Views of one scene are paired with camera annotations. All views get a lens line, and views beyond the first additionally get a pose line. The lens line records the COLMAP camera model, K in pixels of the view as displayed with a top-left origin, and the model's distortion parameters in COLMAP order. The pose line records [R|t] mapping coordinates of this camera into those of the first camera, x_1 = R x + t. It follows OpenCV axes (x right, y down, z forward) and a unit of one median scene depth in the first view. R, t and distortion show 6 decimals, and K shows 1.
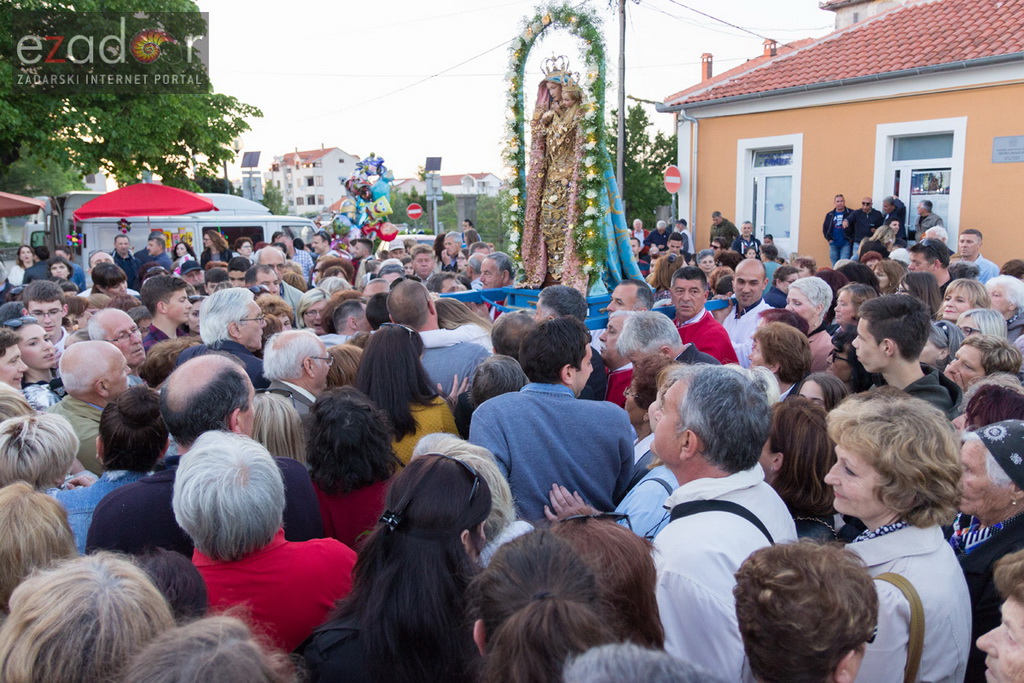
lens RADIAL K [[772.8, 0, 515.3], [0, 772.8, 347.7], [0, 0, 1]] dist [0.019957, -0.024739]
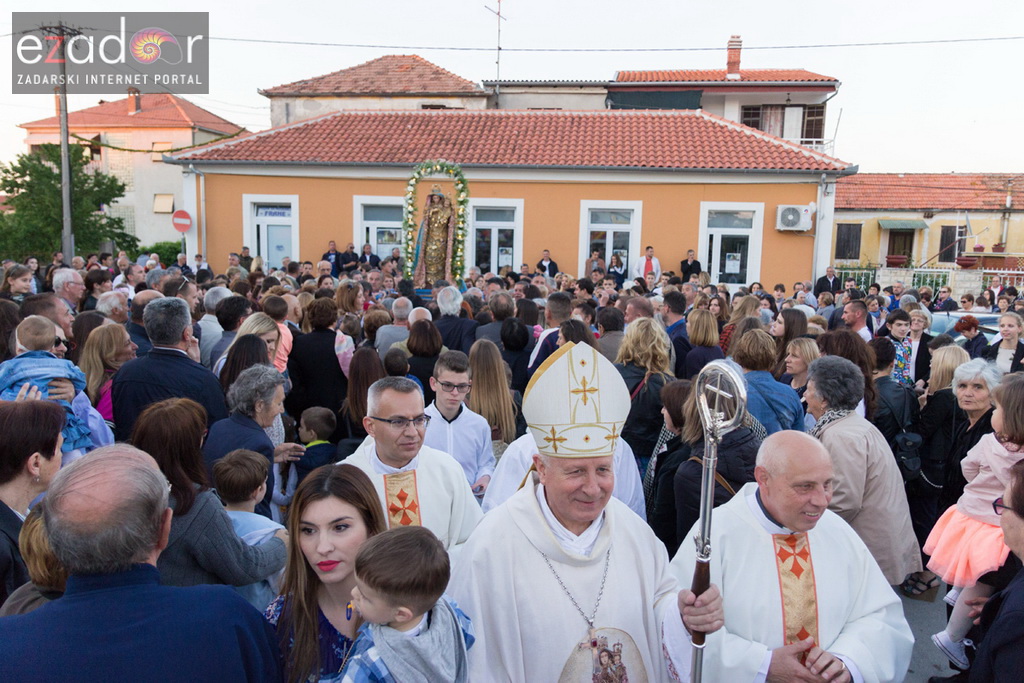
lens RADIAL K [[779.2, 0, 509.8], [0, 779.2, 345.5], [0, 0, 1]] dist [0.019931, -0.026274]
pose [[0.675224, -0.053398, 0.735678, -0.403713], [0.094562, 0.995413, -0.014542, 0.041992], [-0.731526, 0.079386, 0.677176, -0.182525]]
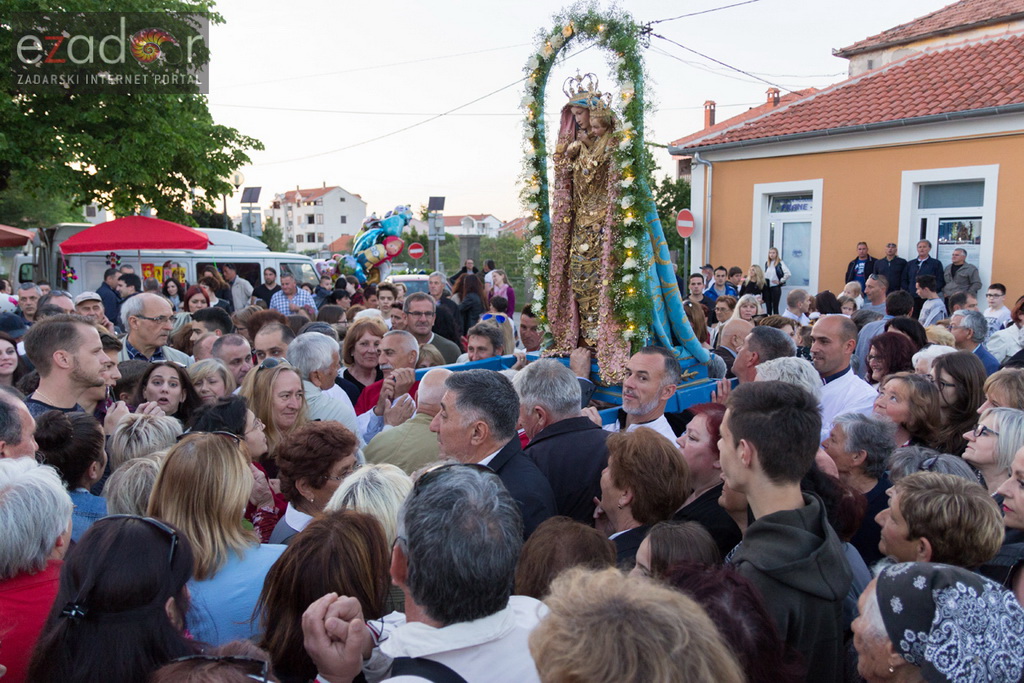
lens RADIAL K [[779.2, 0, 509.8], [0, 779.2, 345.5], [0, 0, 1]] dist [0.019931, -0.026274]
pose [[0.999779, 0.020721, -0.003555, -0.010563], [-0.020889, 0.998193, -0.056345, -0.006676], [0.002381, 0.056407, 0.998405, 0.040553]]
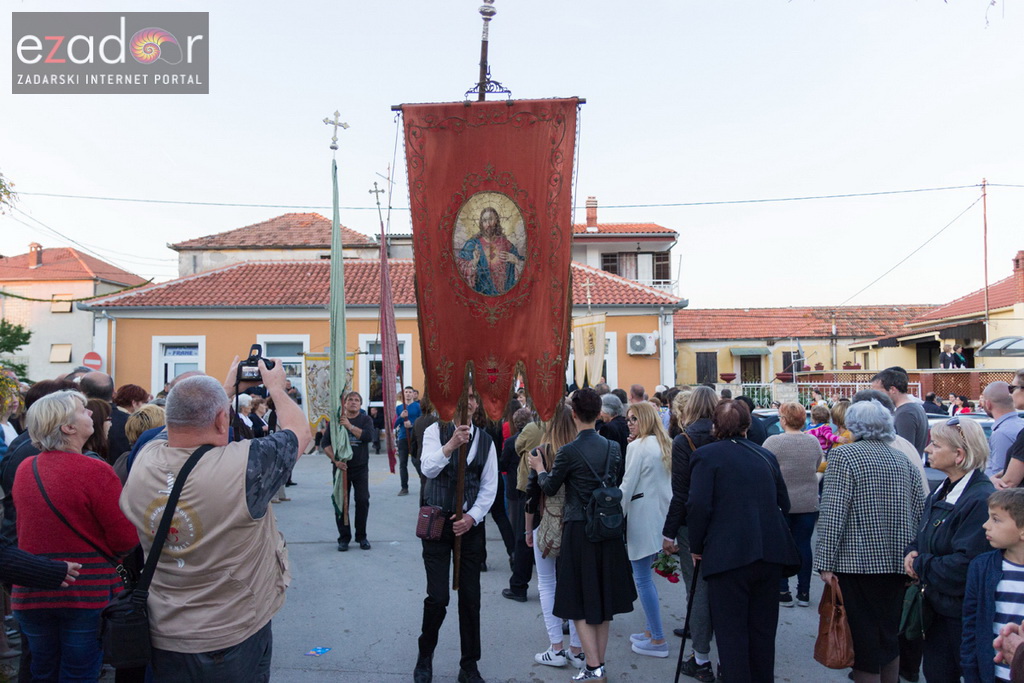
lens RADIAL K [[779.2, 0, 509.8], [0, 779.2, 345.5], [0, 0, 1]] dist [0.019931, -0.026274]
pose [[0.582719, 0.065160, 0.810057, -0.511863], [0.142750, 0.973075, -0.180961, 0.100563], [-0.800038, 0.221085, 0.557728, -0.313722]]
